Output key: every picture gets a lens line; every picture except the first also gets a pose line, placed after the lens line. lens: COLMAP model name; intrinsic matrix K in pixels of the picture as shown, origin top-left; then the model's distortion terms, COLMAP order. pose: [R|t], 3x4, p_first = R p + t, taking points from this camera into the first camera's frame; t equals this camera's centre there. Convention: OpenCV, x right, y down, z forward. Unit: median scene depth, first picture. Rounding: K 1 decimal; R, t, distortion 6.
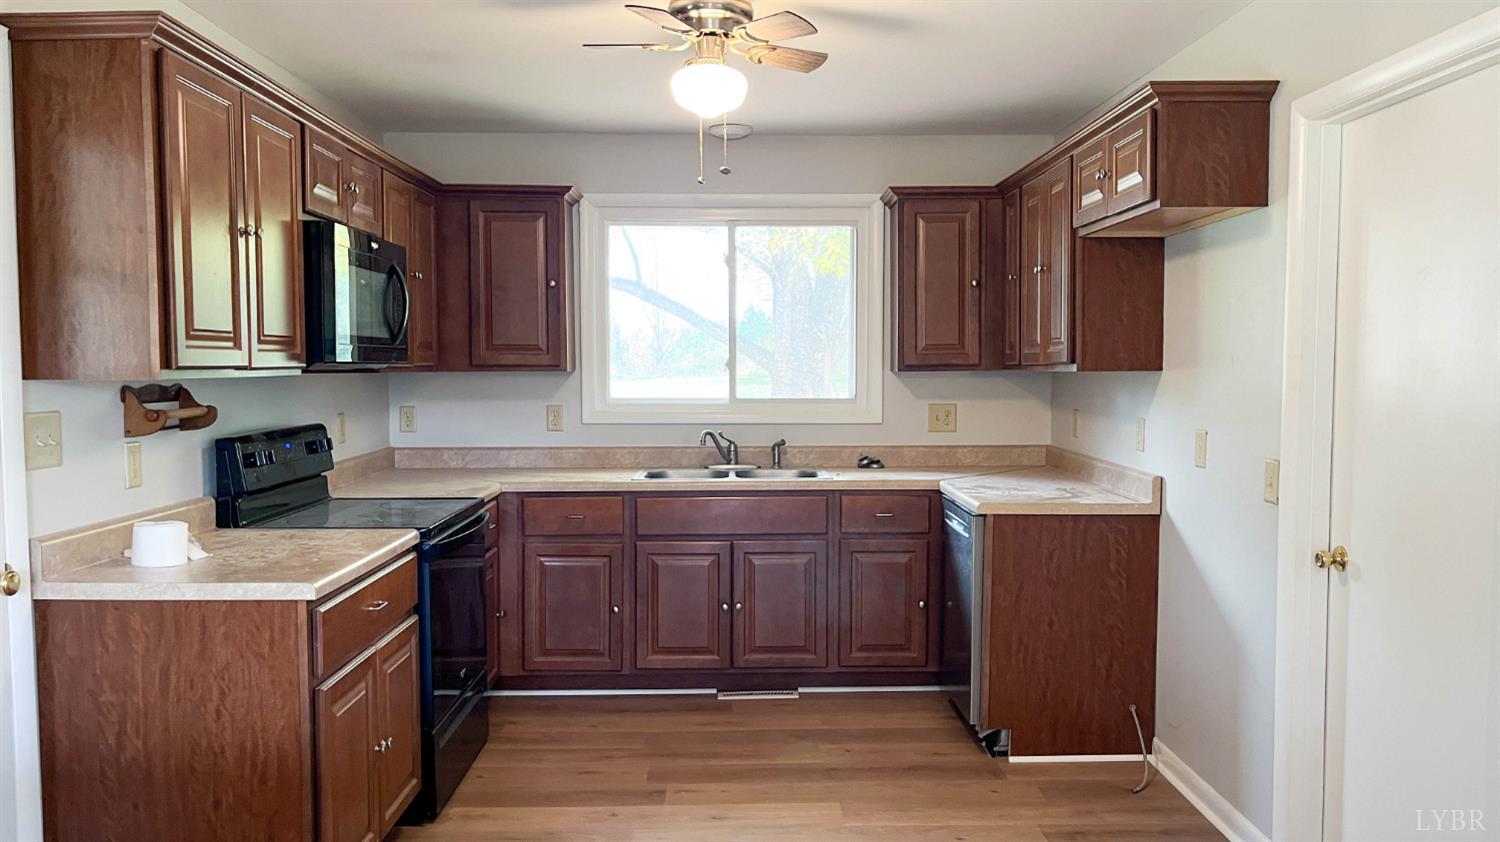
lens RADIAL K [[1151.8, 0, 754.2], [0, 1151.8, 426.4], [0, 0, 1]] dist [-0.012218, 0.012450]
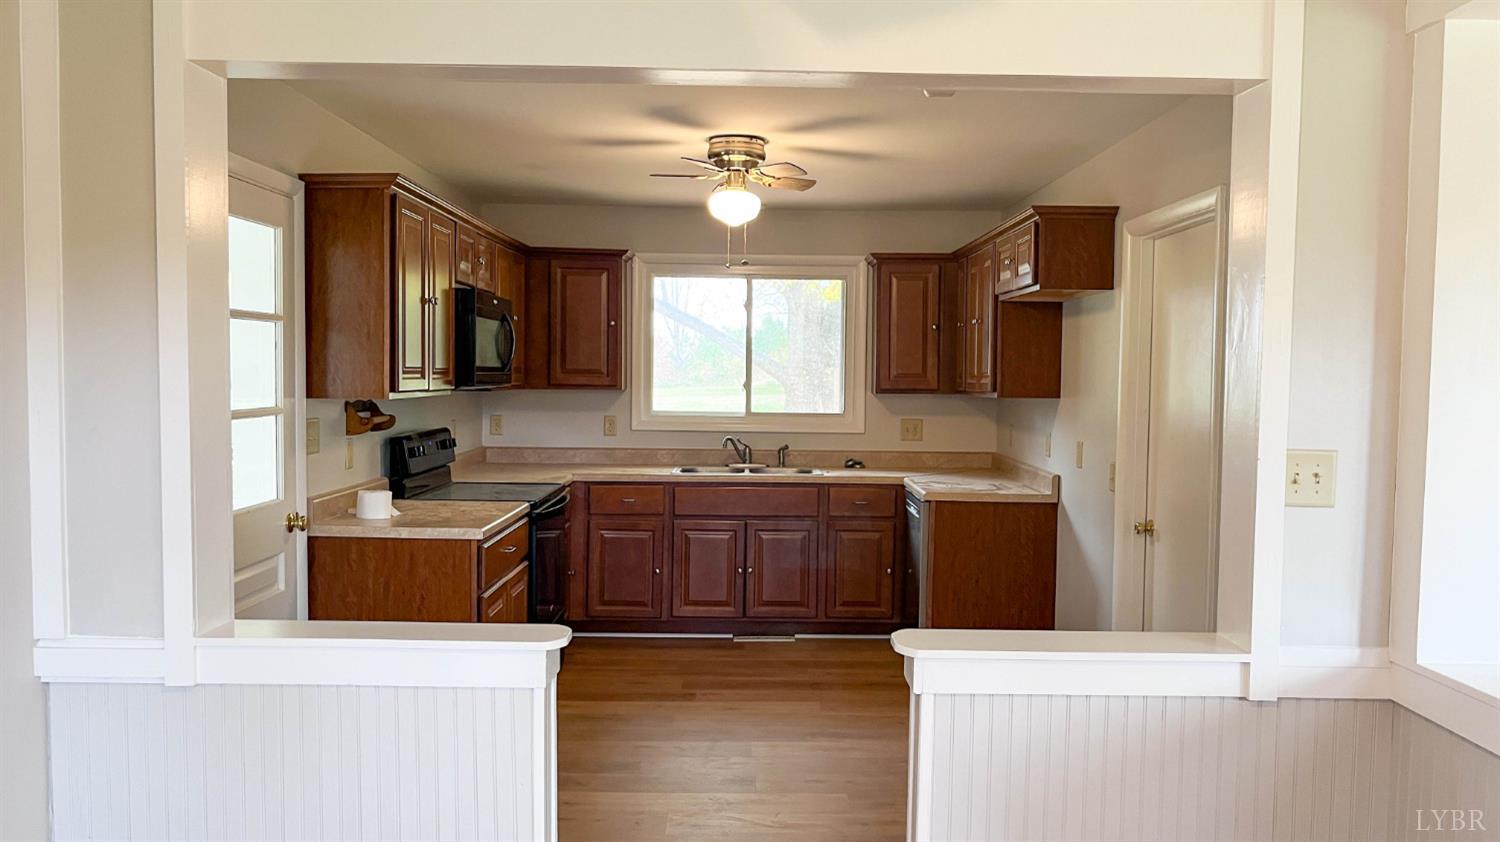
lens RADIAL K [[1151.8, 0, 750.3], [0, 1151.8, 423.5], [0, 0, 1]] dist [-0.012218, 0.012450]
pose [[0.999732, 0.014655, -0.017907, 0.007348], [-0.014828, 0.999844, -0.009568, 0.000448], [0.017764, 0.009831, 0.999794, -0.308904]]
